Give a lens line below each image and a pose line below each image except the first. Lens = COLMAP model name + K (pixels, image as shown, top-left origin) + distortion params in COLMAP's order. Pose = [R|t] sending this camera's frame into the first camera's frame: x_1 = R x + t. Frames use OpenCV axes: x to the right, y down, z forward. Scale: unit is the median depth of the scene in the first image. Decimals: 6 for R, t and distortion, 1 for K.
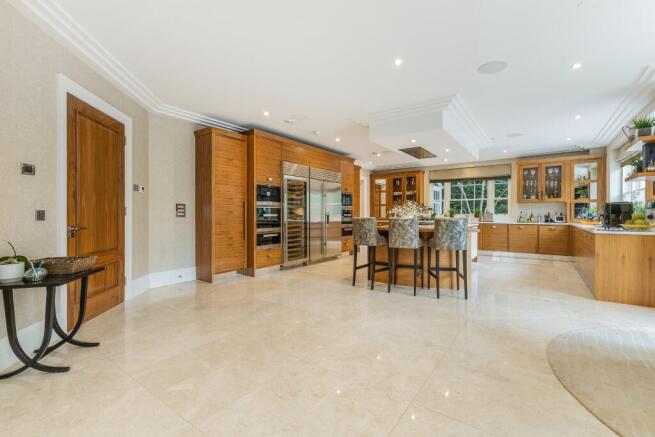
lens RADIAL K [[300.8, 0, 322.6], [0, 300.8, 214.0], [0, 0, 1]] dist [0.019972, -0.000001]
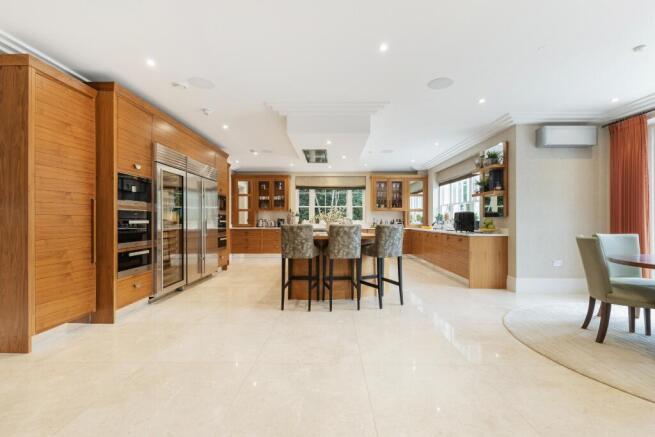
lens RADIAL K [[300.8, 0, 324.7], [0, 300.8, 215.8], [0, 0, 1]] dist [0.019972, -0.000001]
pose [[0.806419, 0.010424, 0.591253, -0.201488], [-0.001988, 0.999887, -0.014917, -0.000593], [-0.591341, 0.010854, 0.806348, 0.199907]]
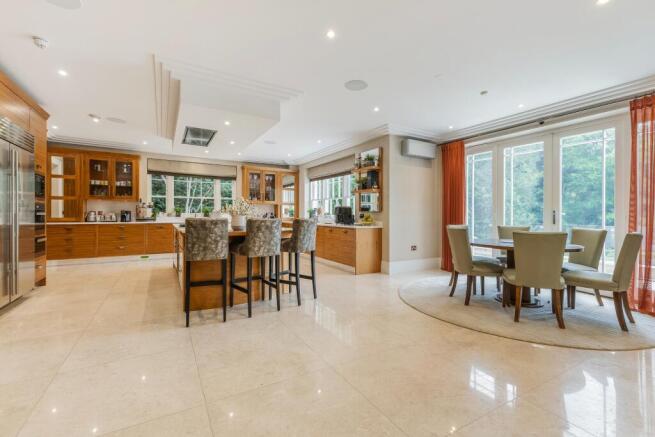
lens RADIAL K [[300.8, 0, 327.8], [0, 300.8, 213.8], [0, 0, 1]] dist [0.019972, -0.000001]
pose [[0.380919, 0.005216, 0.924594, -0.265843], [-0.008633, 0.999961, -0.002085, -0.000131], [-0.924568, -0.007188, 0.380949, 0.344852]]
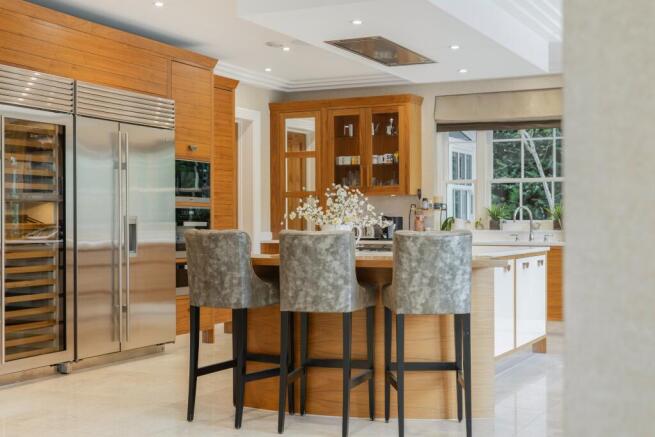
lens RADIAL K [[986.3, 0, 321.3], [0, 986.3, 220.1], [0, 0, 1]] dist [0.001174, 0.000000]
pose [[0.986246, -0.001728, 0.165275, 0.045972], [0.001871, 0.999998, -0.000708, -0.000206], [-0.165274, 0.001007, 0.986247, -0.132636]]
